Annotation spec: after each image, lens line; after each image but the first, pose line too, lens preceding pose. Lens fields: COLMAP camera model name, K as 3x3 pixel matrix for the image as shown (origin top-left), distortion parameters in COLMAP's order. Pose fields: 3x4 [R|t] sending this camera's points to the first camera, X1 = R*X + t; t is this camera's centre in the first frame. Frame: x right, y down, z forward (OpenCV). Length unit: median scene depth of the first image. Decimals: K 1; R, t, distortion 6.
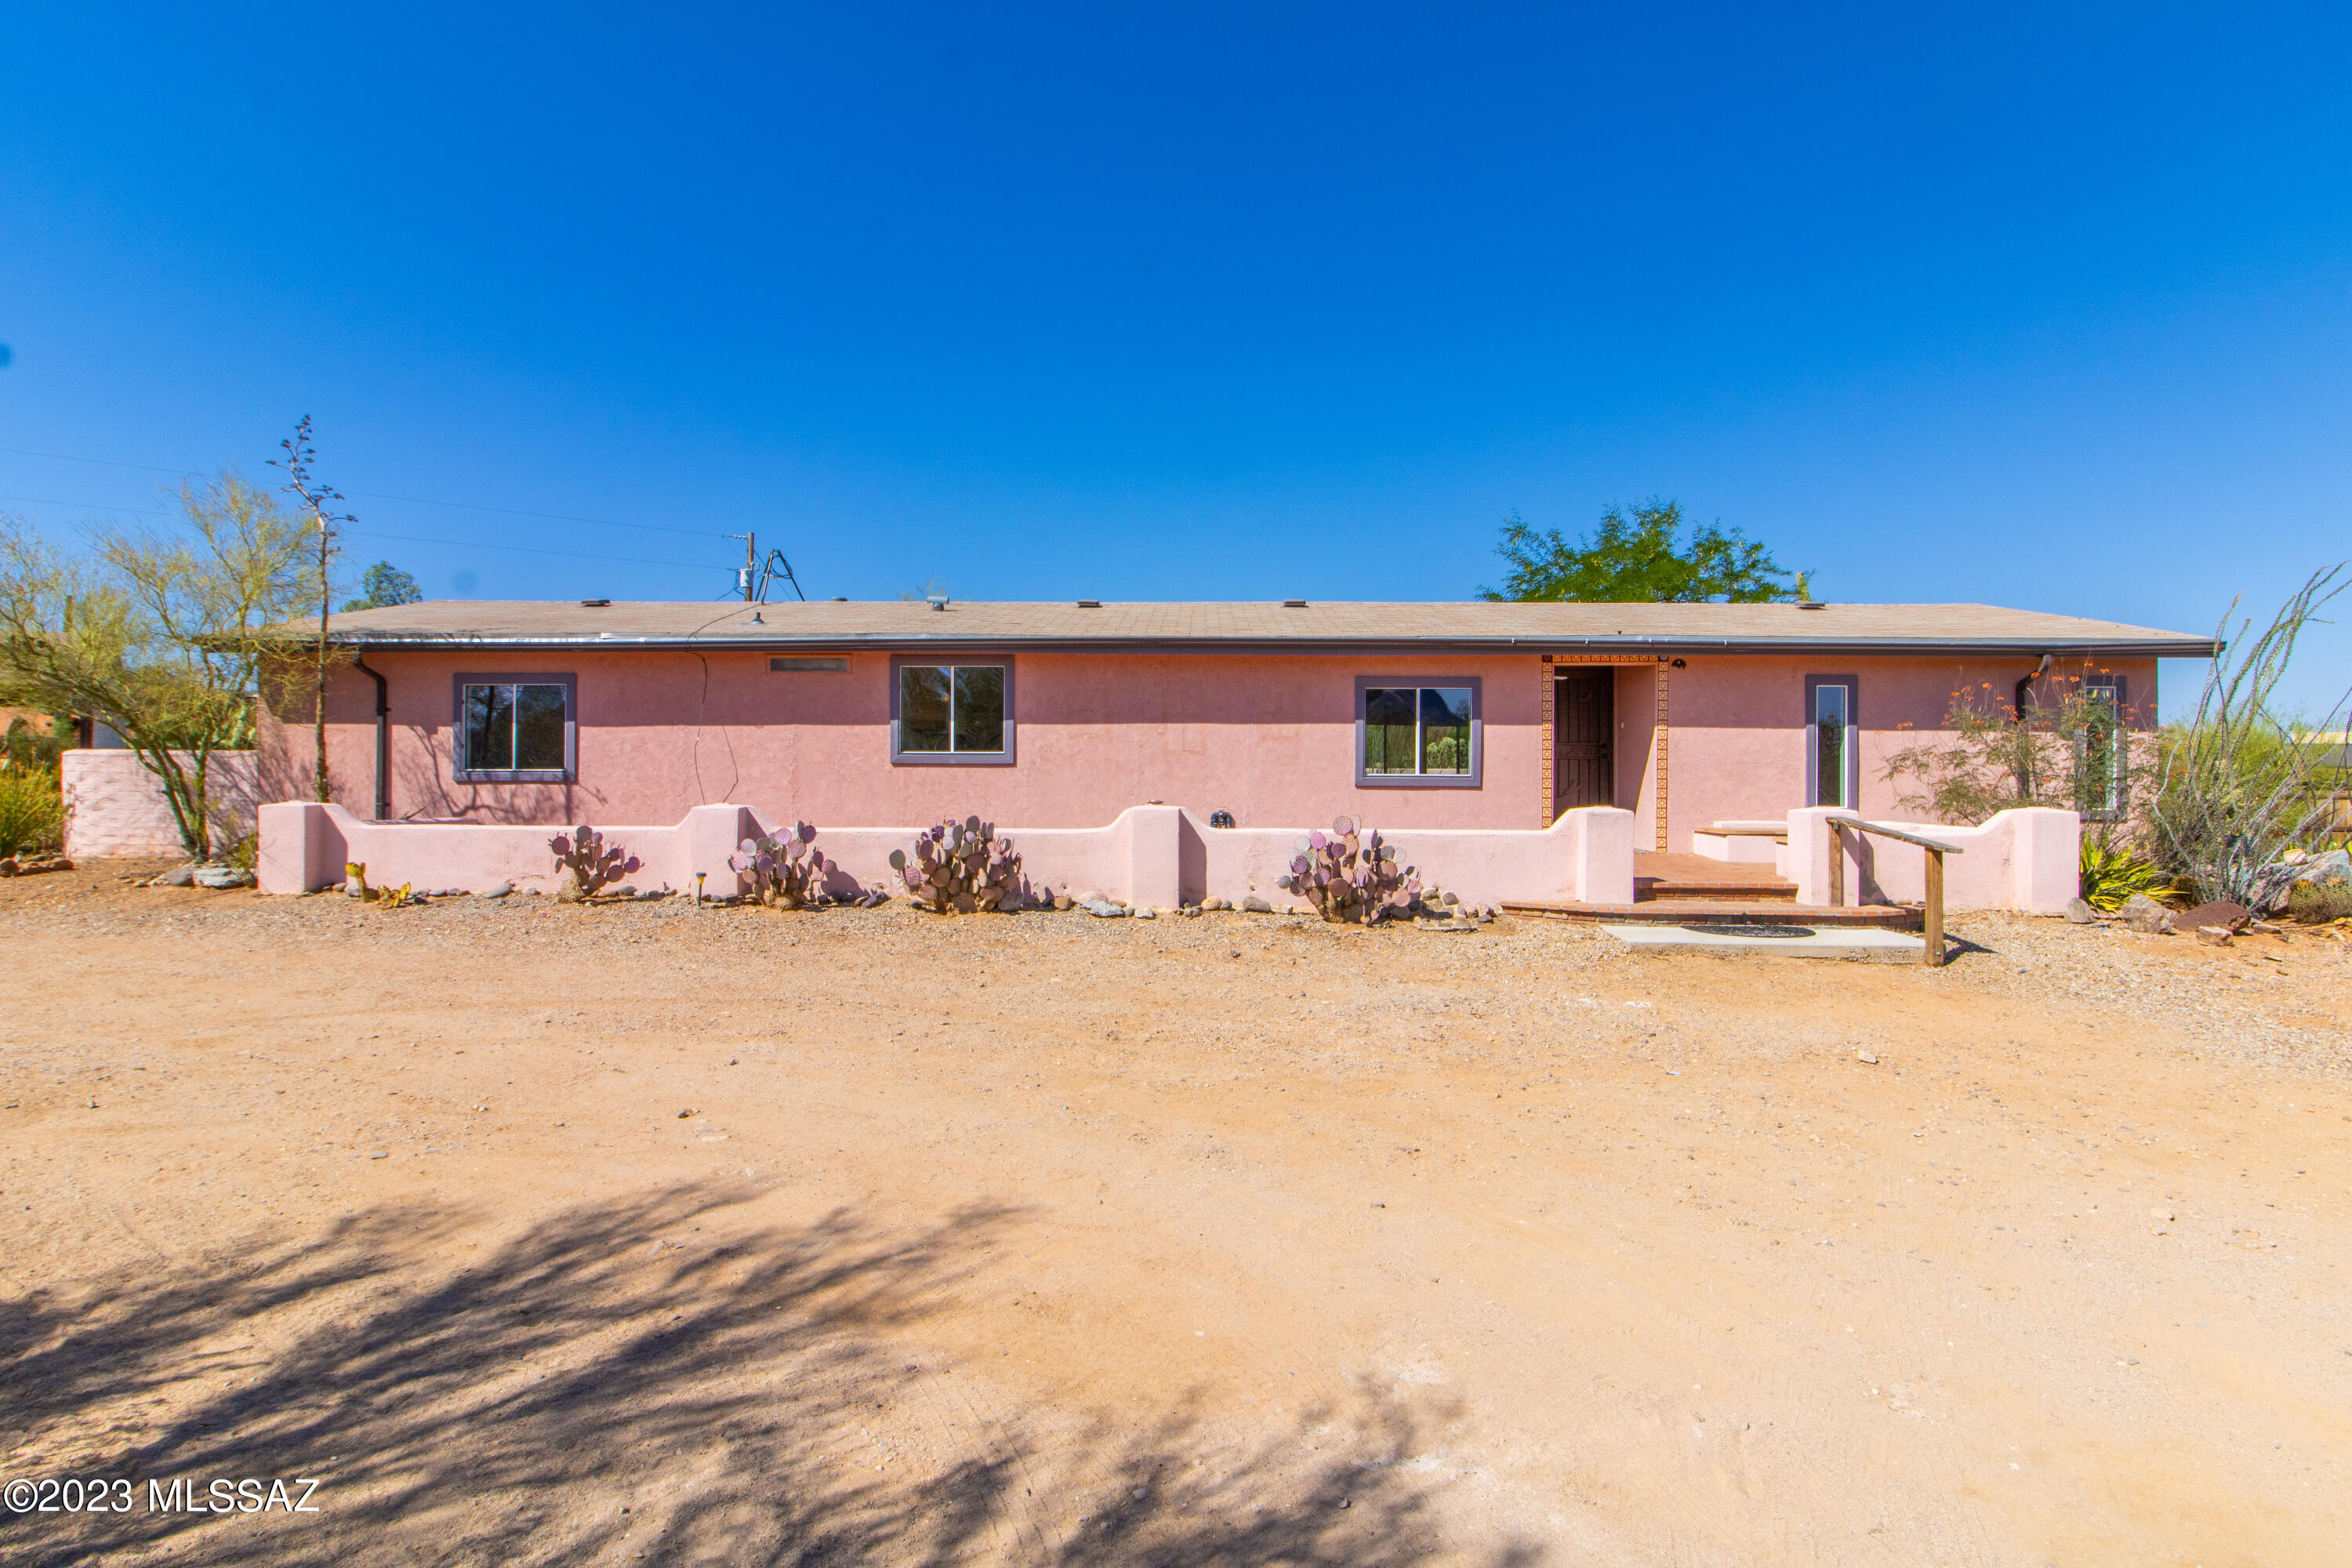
lens RADIAL K [[1294.6, 0, 1177.0], [0, 1294.6, 778.0], [0, 0, 1]] dist [0.003823, 0.000926]
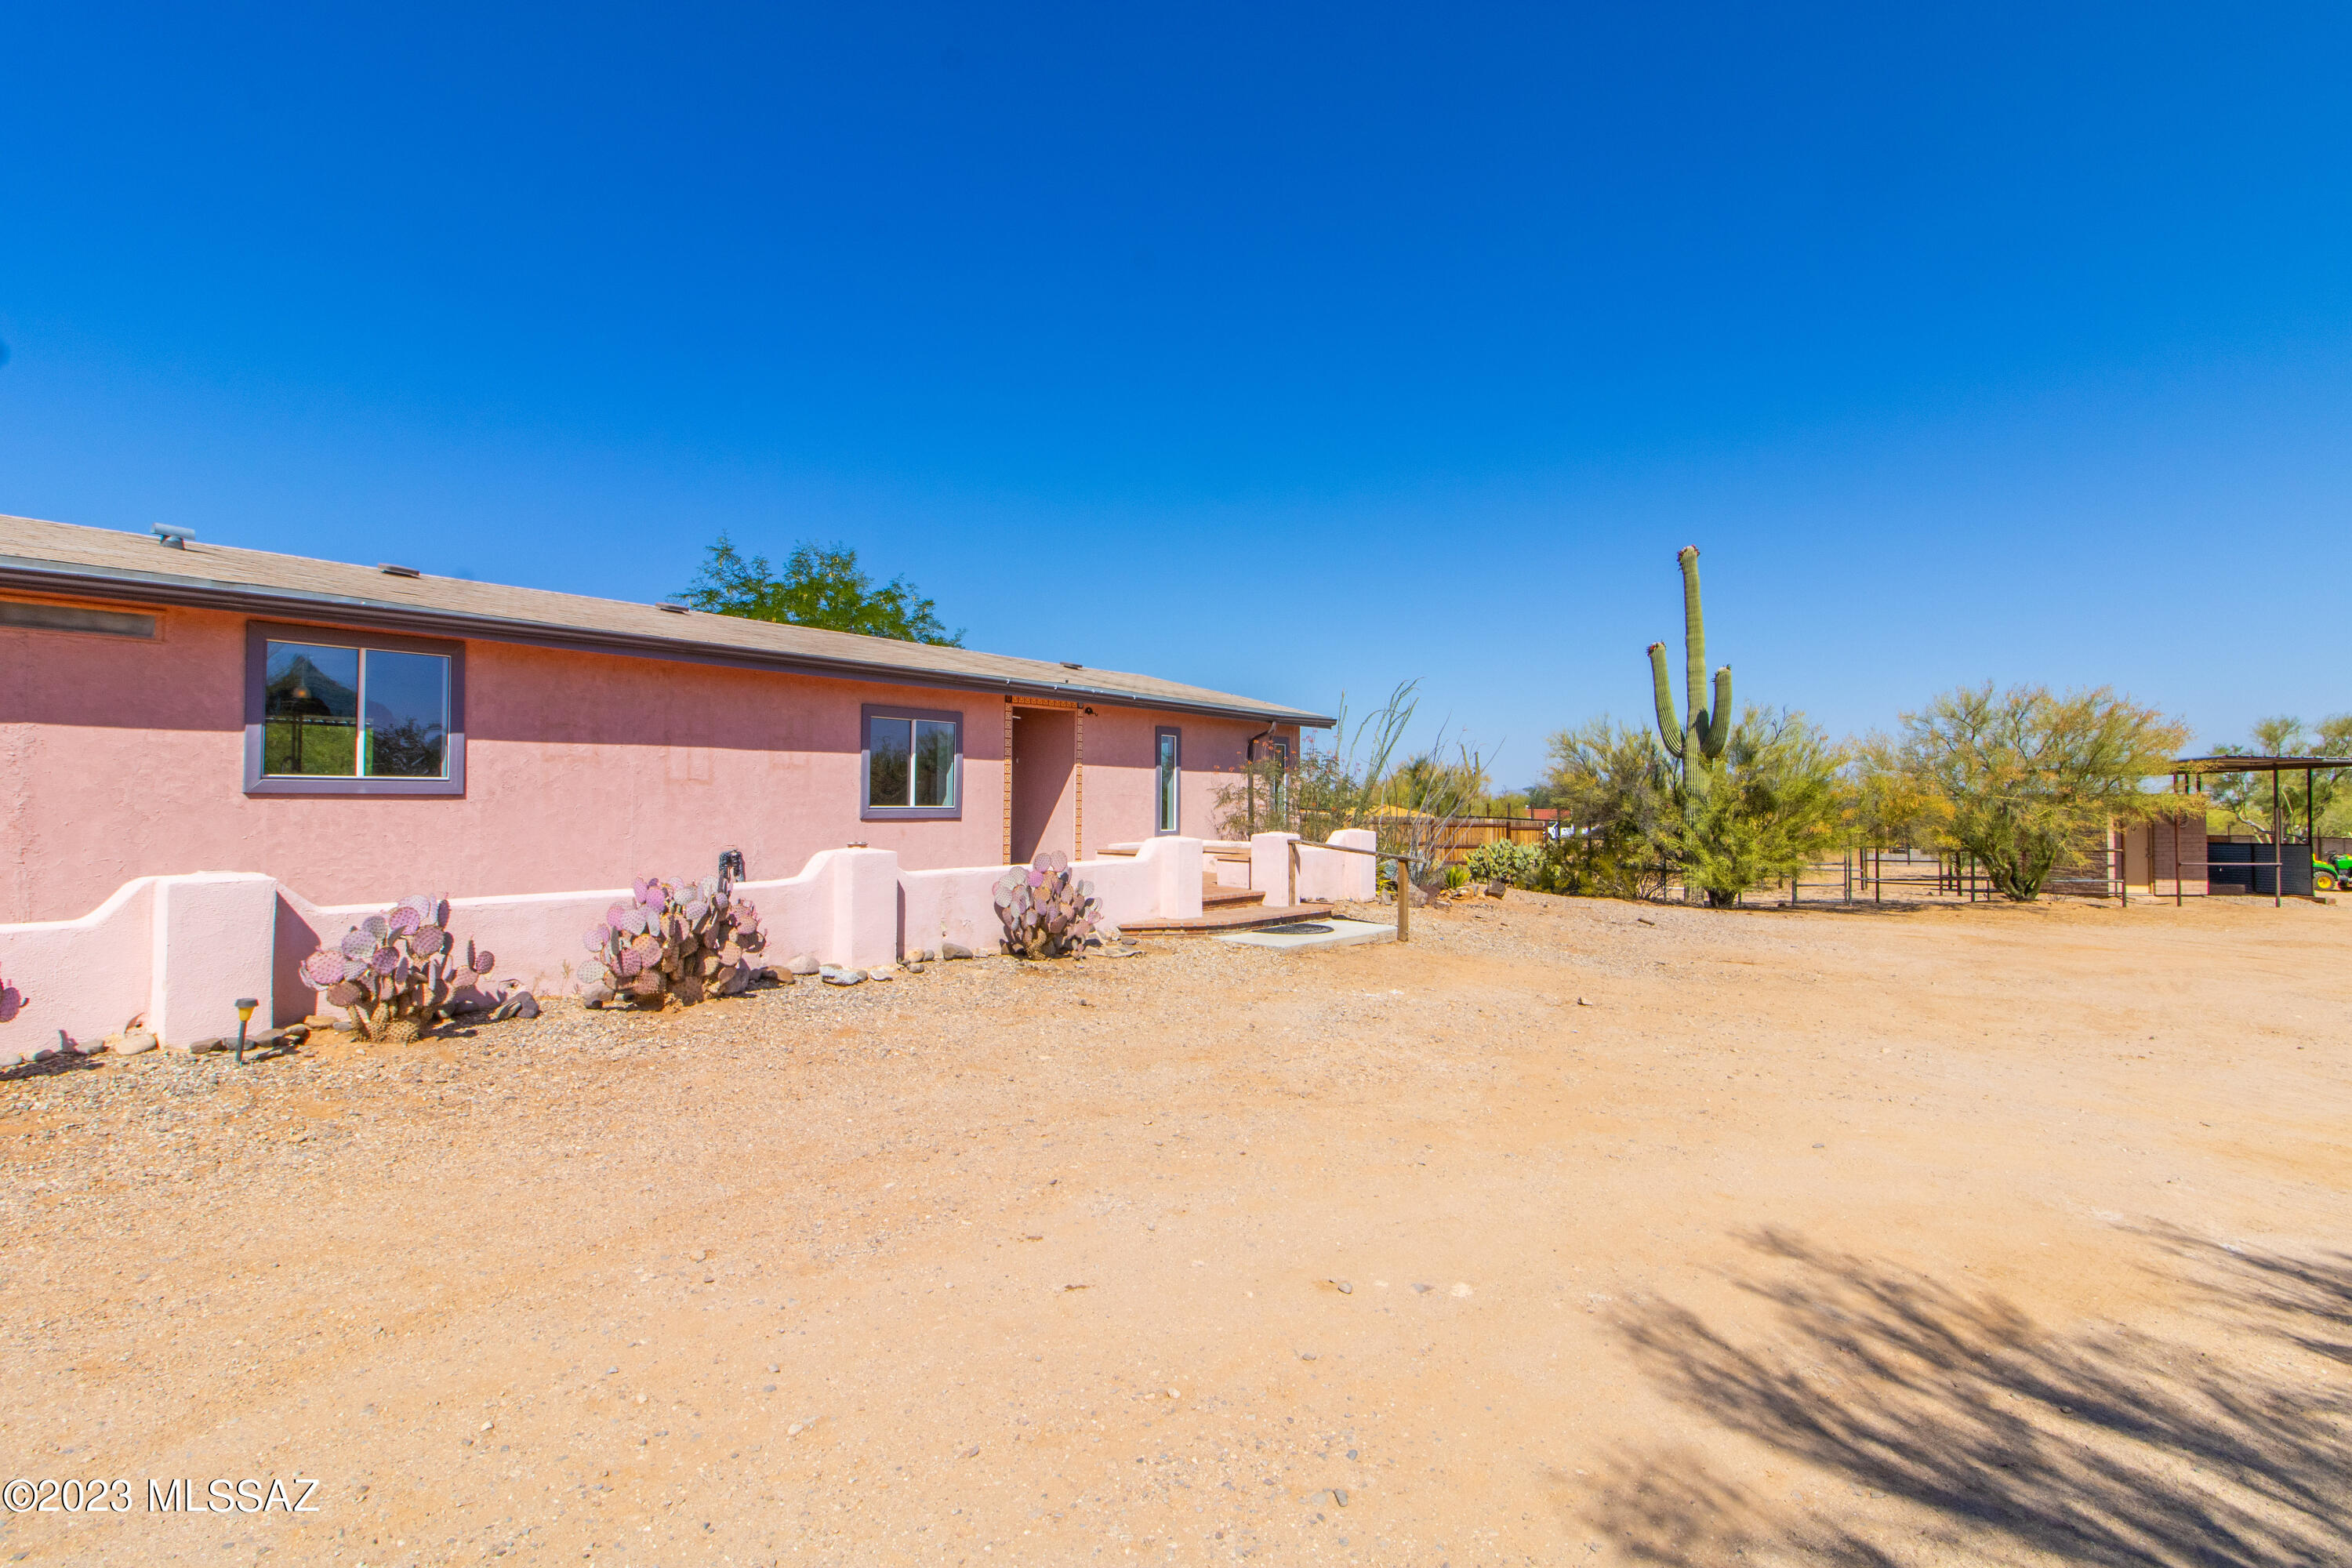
lens RADIAL K [[1207.1, 0, 1176.5], [0, 1207.1, 793.1], [0, 0, 1]] dist [-0.003323, -0.000422]
pose [[0.563172, 0.002391, 0.826336, -0.487508], [-0.003289, 0.999994, -0.000652, -0.013593], [-0.826333, -0.002351, 0.563177, 0.328680]]
